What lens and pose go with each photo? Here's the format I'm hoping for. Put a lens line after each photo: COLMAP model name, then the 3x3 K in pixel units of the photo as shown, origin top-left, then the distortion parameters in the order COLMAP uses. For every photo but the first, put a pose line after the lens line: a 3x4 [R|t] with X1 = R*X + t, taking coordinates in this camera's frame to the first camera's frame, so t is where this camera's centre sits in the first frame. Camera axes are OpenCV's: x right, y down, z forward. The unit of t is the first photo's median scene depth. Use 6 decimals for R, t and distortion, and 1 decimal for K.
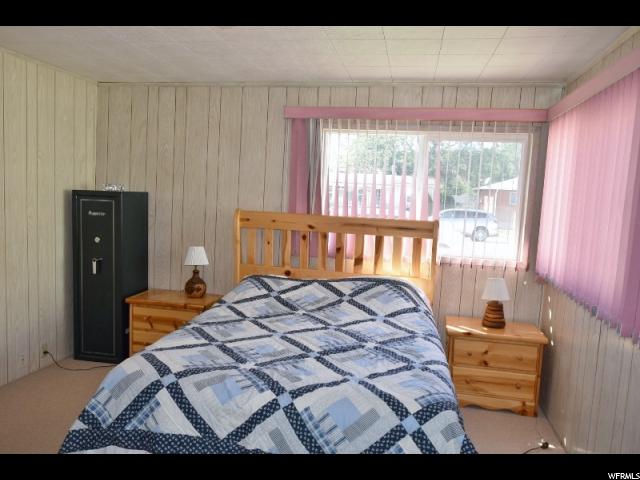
lens RADIAL K [[494.8, 0, 318.5], [0, 494.8, 244.4], [0, 0, 1]] dist [-0.029664, 0.016654]
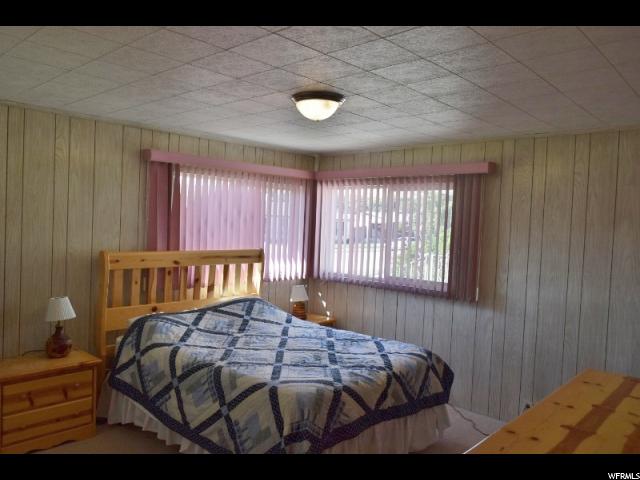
lens RADIAL K [[494.8, 0, 317.3], [0, 494.8, 237.8], [0, 0, 1]] dist [-0.029664, 0.016654]
pose [[0.527969, -0.055347, 0.847458, -0.783427], [0.077125, 0.996876, 0.017056, -0.085787], [-0.845754, 0.056355, 0.530588, 0.160991]]
